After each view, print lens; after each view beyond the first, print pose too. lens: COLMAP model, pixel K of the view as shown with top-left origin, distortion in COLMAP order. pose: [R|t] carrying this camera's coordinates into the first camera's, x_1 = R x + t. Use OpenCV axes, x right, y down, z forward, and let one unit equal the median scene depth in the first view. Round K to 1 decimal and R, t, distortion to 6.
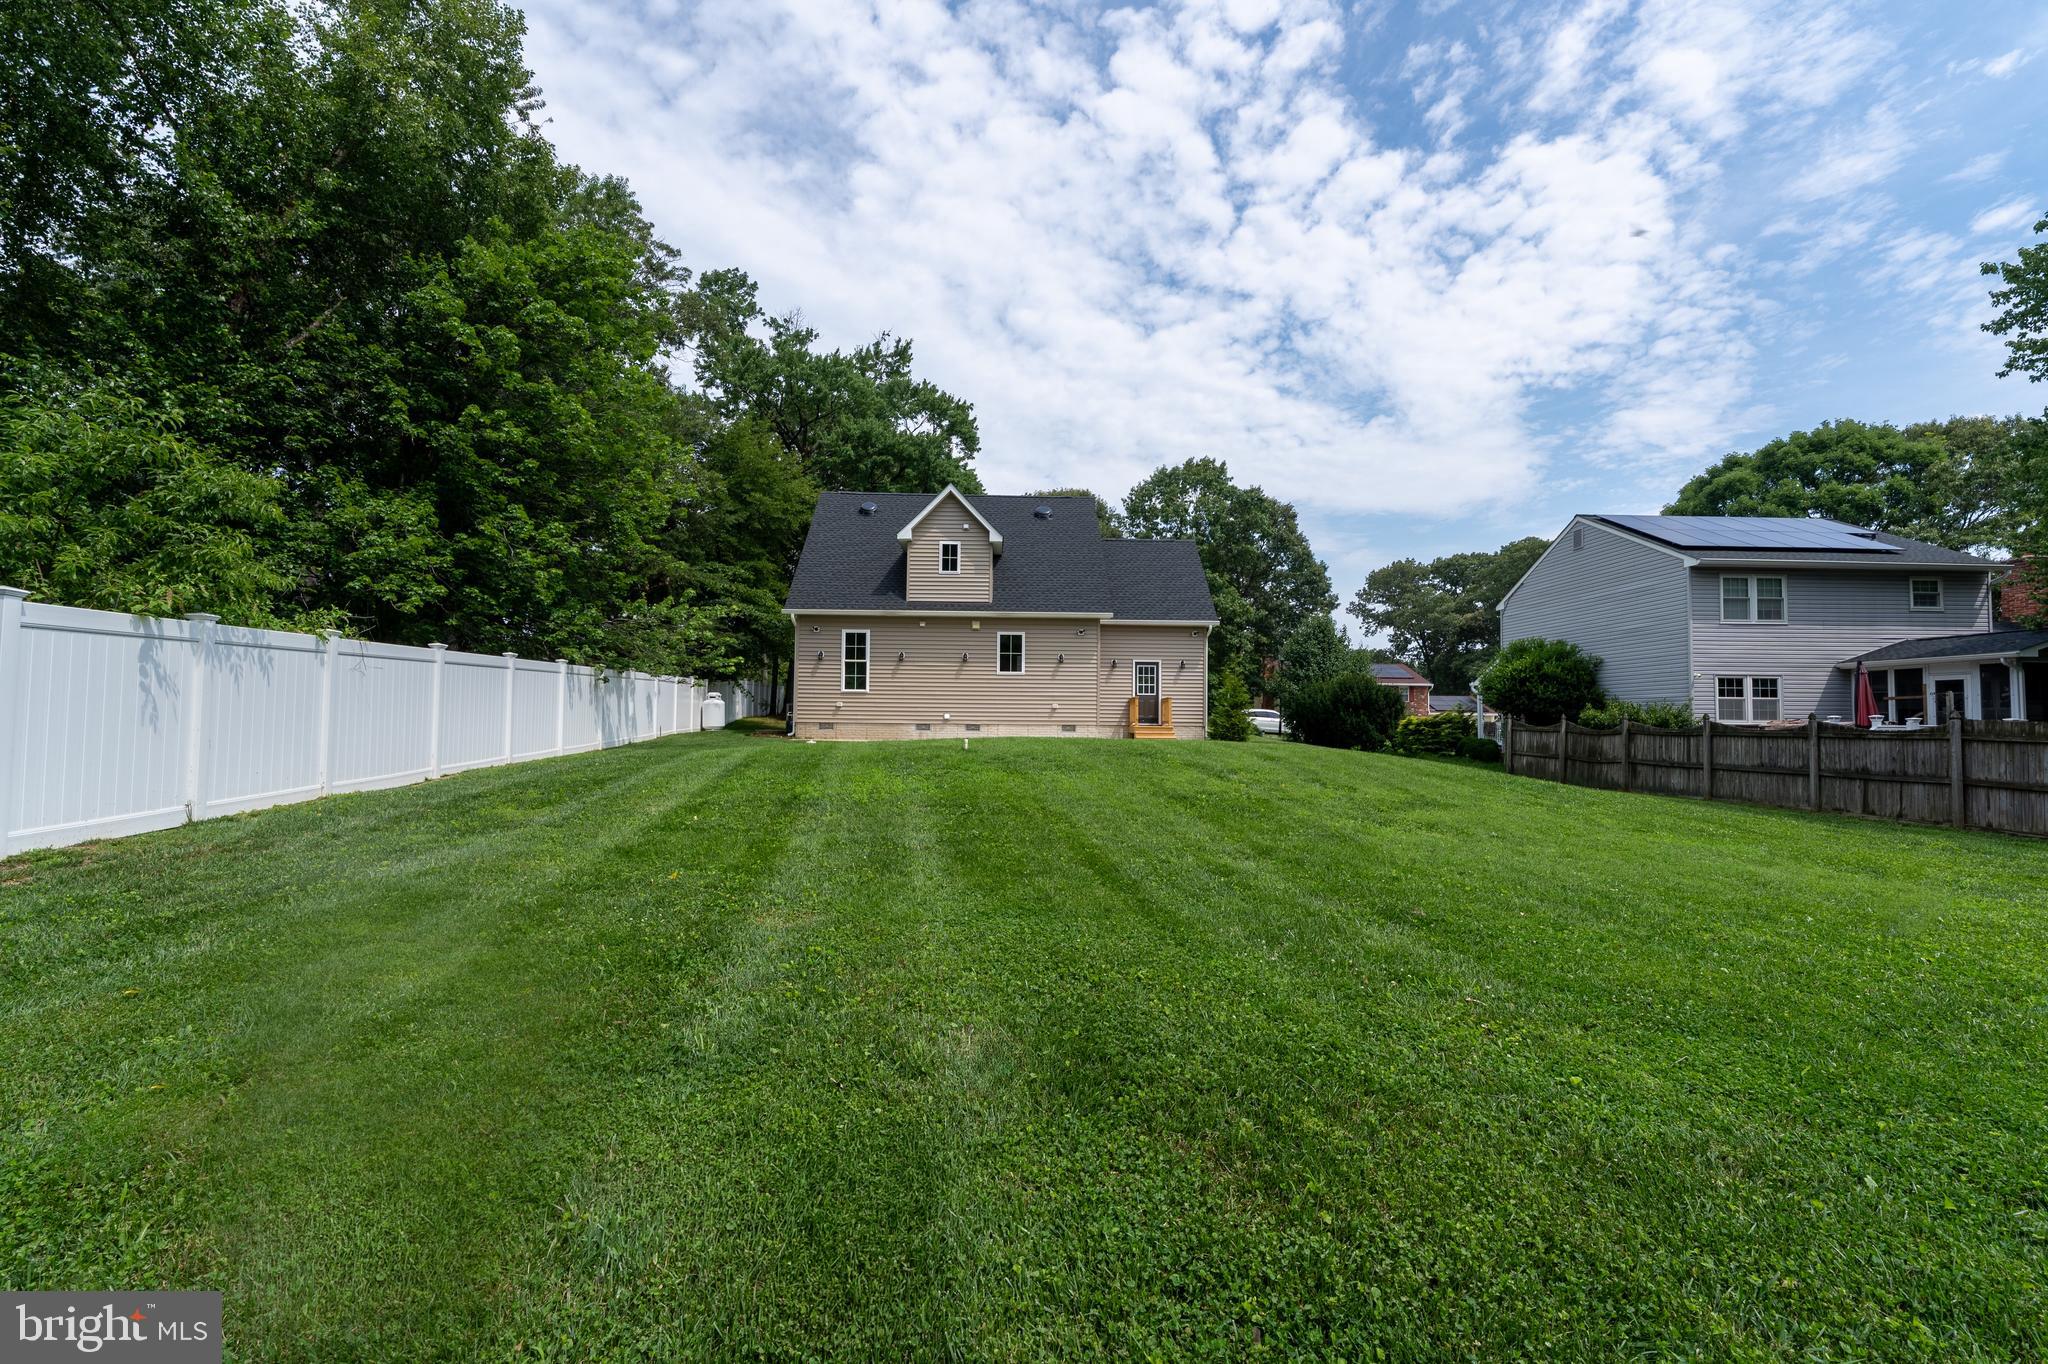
lens RADIAL K [[859.0, 0, 1022.3], [0, 859.0, 681.1], [0, 0, 1]] dist [0.002077, 0.000035]
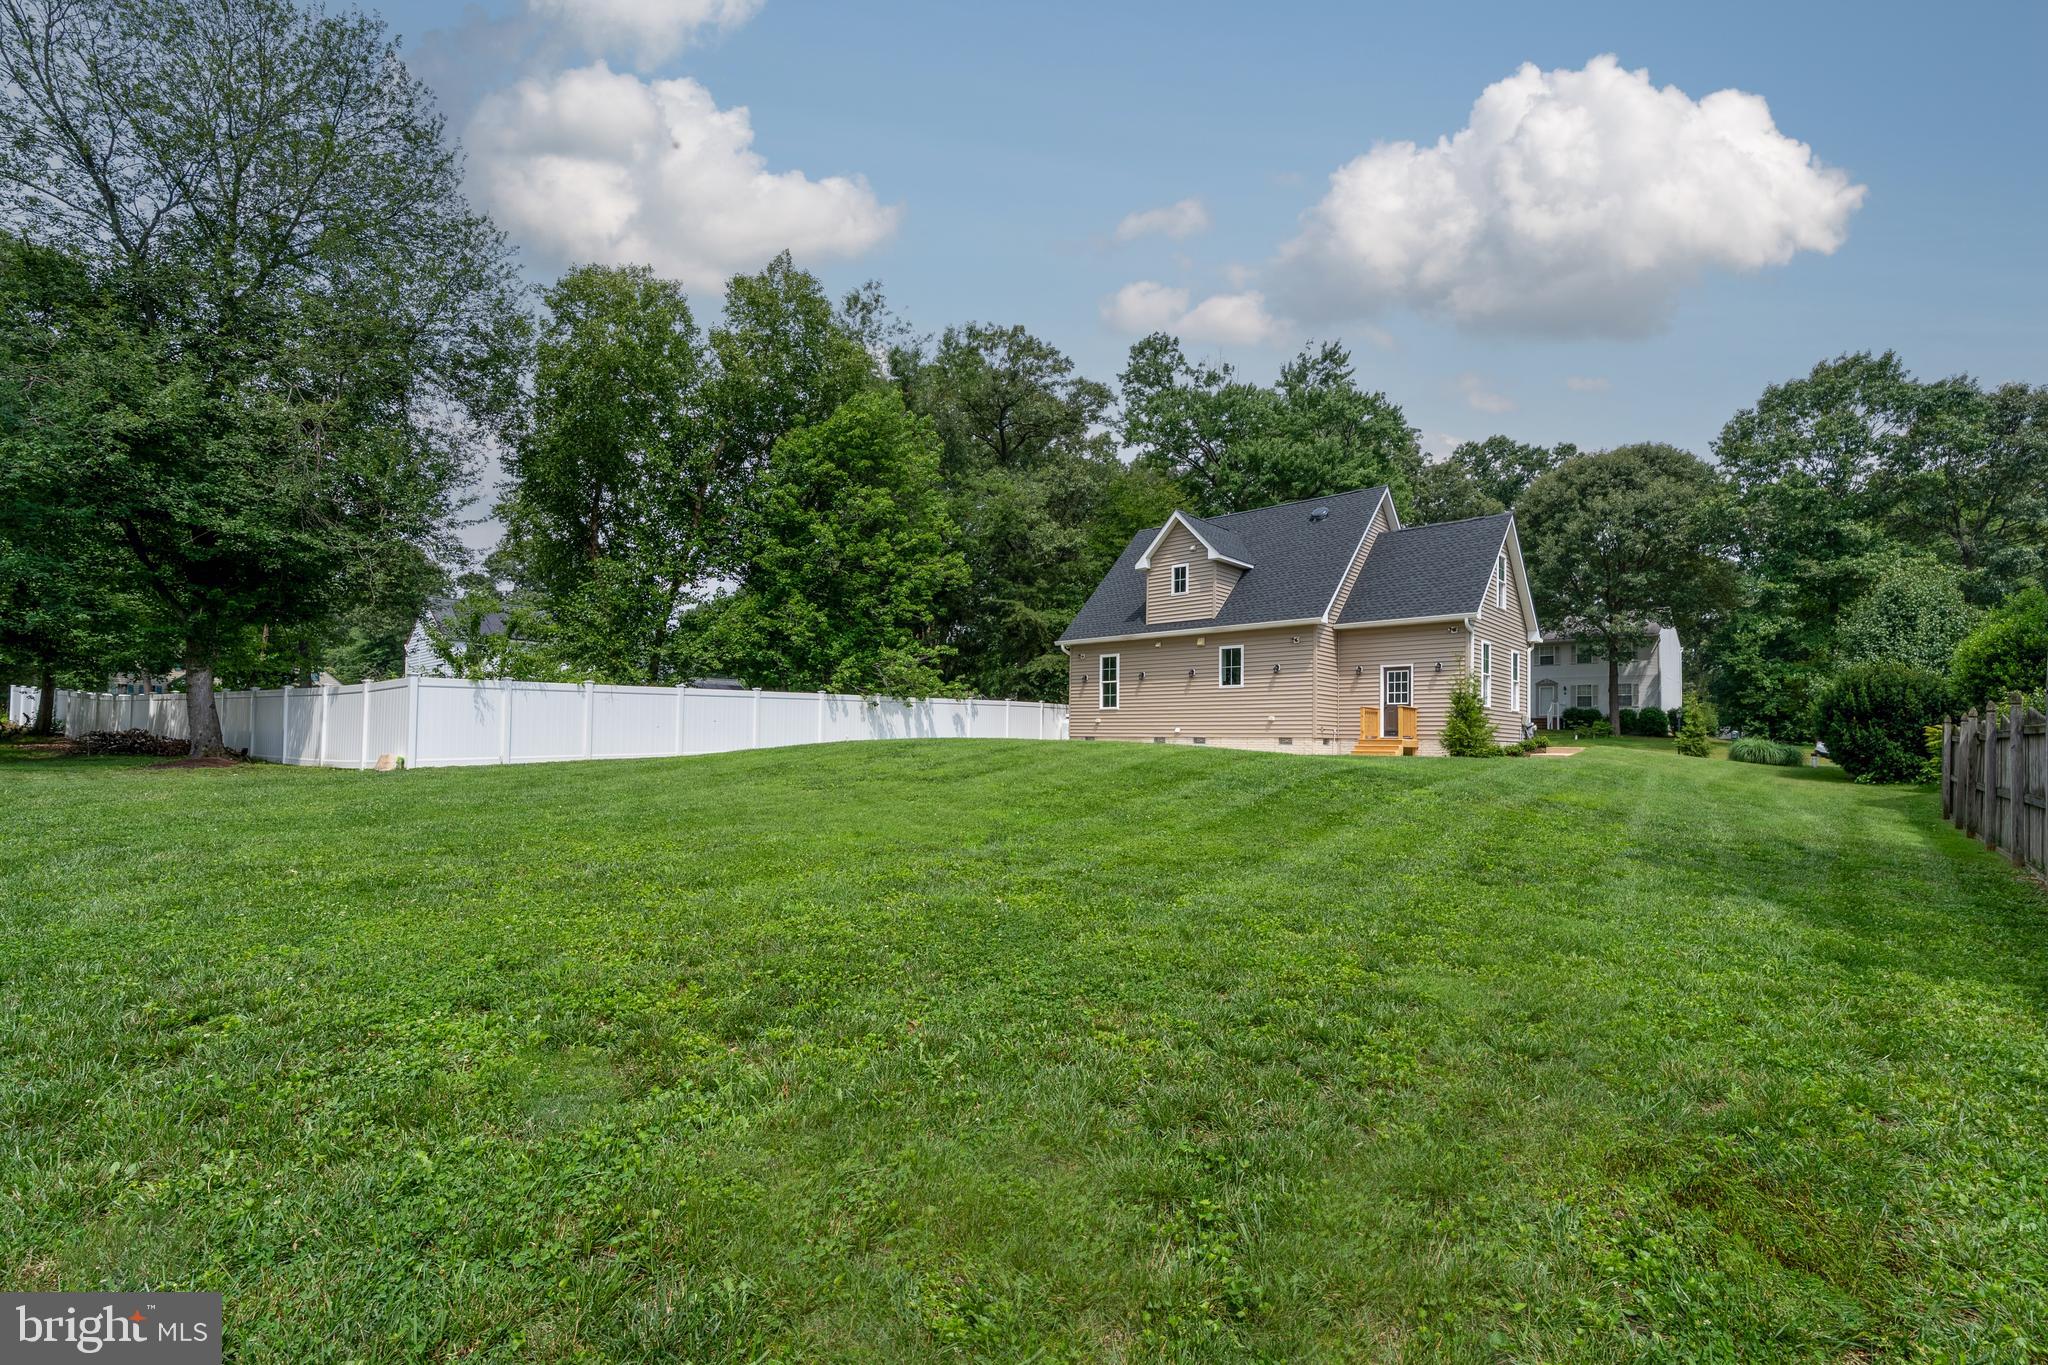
lens RADIAL K [[859.0, 0, 977.3], [0, 859.0, 733.9], [0, 0, 1]] dist [0.002077, 0.000035]
pose [[0.694181, -0.006205, -0.719774, 0.503481], [0.025713, 0.999538, 0.016183, 0.022188], [0.719341, -0.029742, 0.694020, 0.083190]]
